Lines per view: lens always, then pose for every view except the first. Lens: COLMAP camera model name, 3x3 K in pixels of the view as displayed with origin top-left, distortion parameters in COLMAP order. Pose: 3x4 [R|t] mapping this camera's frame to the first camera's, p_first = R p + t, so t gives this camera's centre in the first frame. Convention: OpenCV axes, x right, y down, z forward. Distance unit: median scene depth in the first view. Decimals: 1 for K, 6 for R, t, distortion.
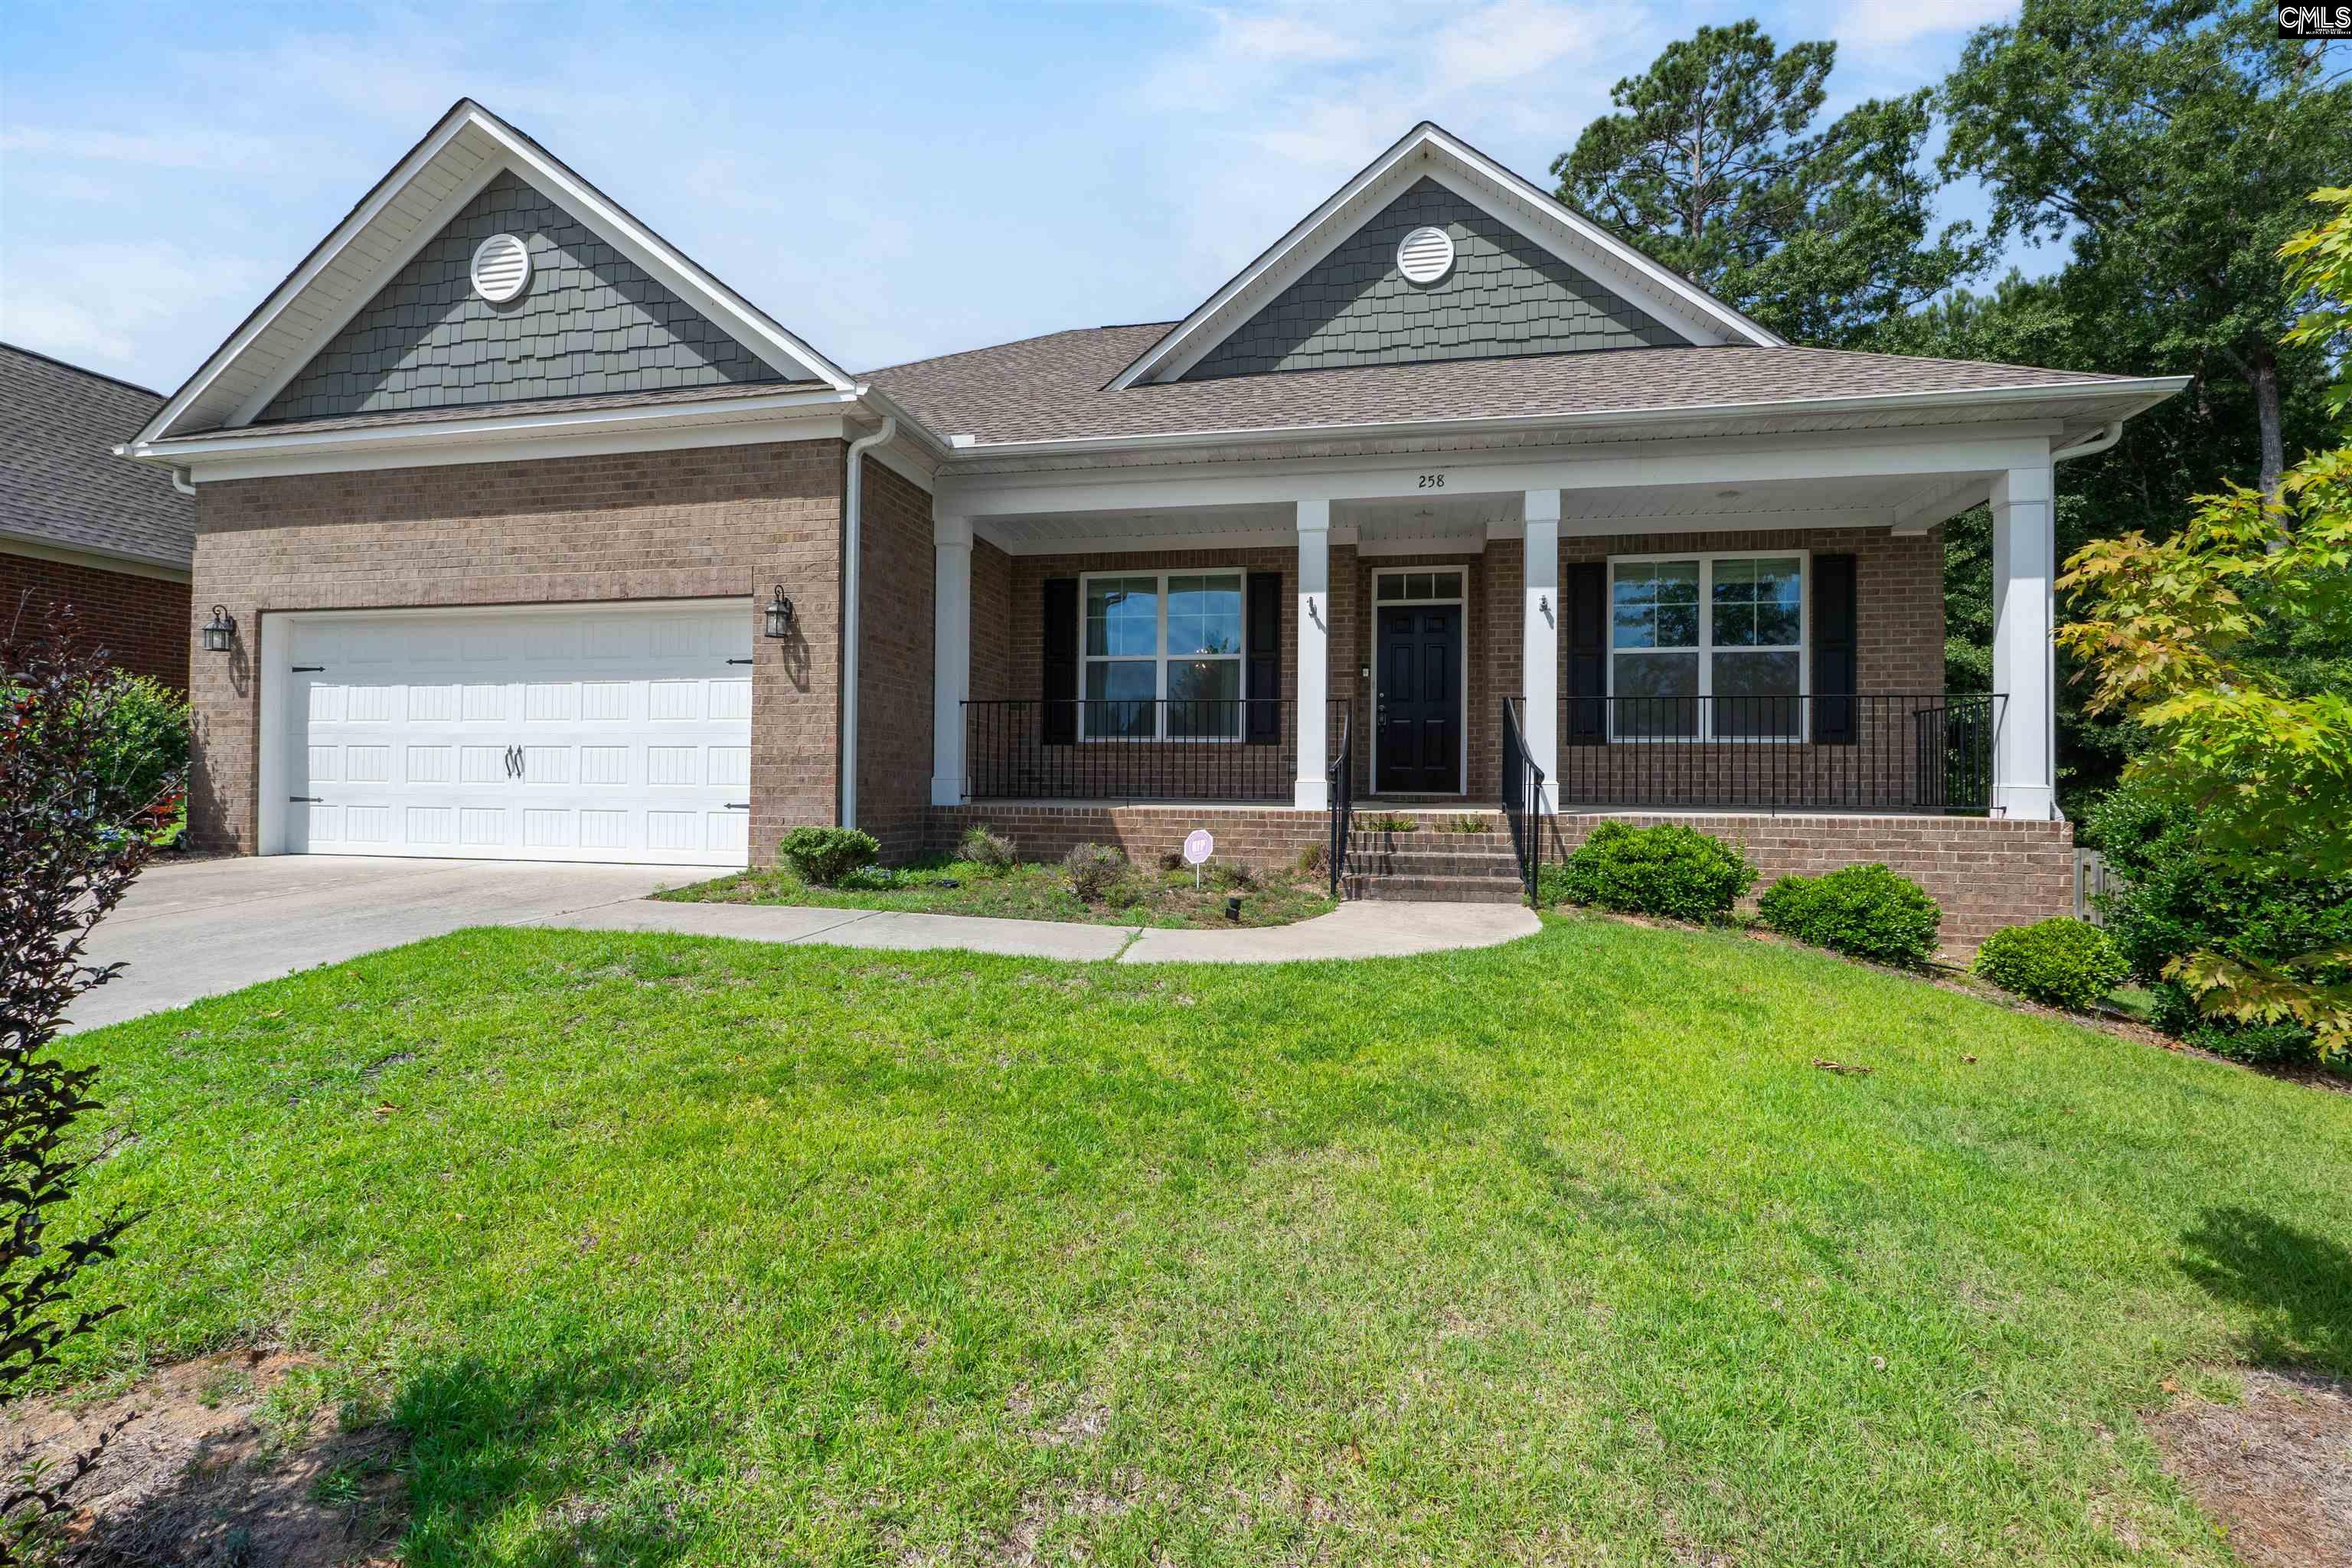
lens RADIAL K [[1077.8, 0, 1166.1], [0, 1077.8, 771.6], [0, 0, 1]] dist [-0.003815, -0.002214]
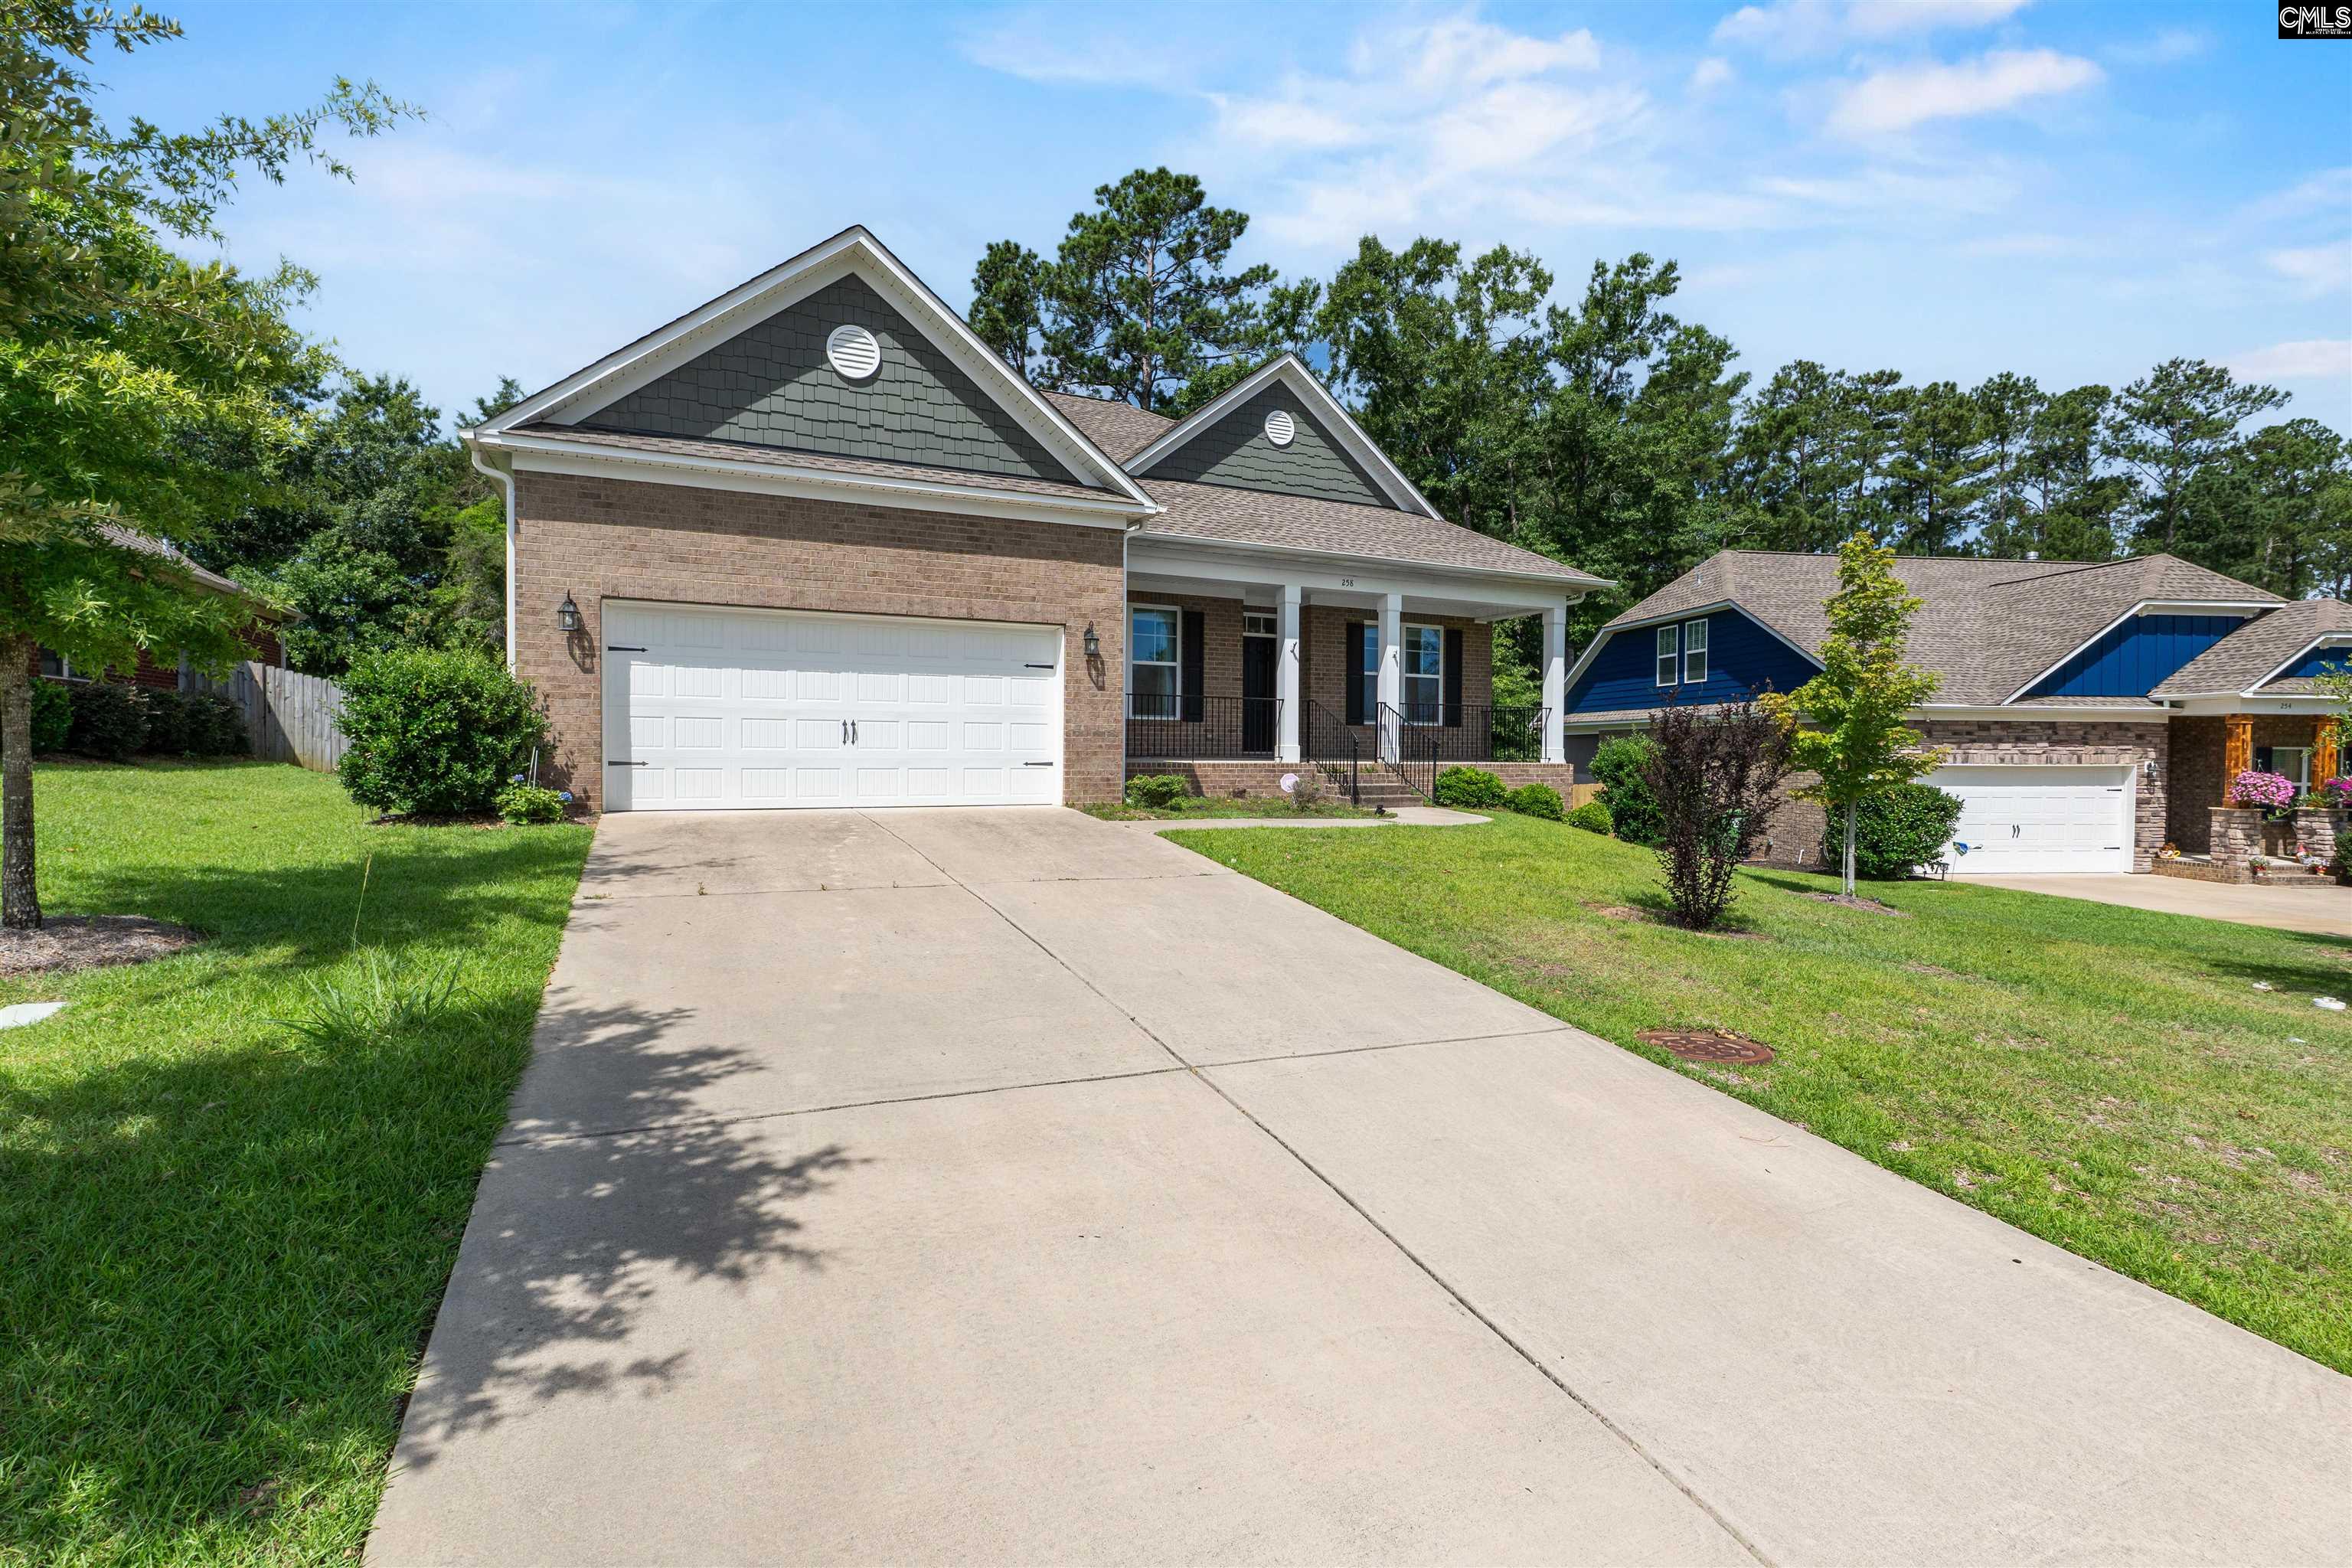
lens RADIAL K [[1077.8, 0, 1196.5], [0, 1077.8, 787.3], [0, 0, 1]] dist [-0.003815, -0.002214]
pose [[0.789893, -0.022279, 0.612840, -1.072754], [-0.003563, 0.999156, 0.040915, 0.002230], [-0.613235, -0.034502, 0.789147, -0.291252]]
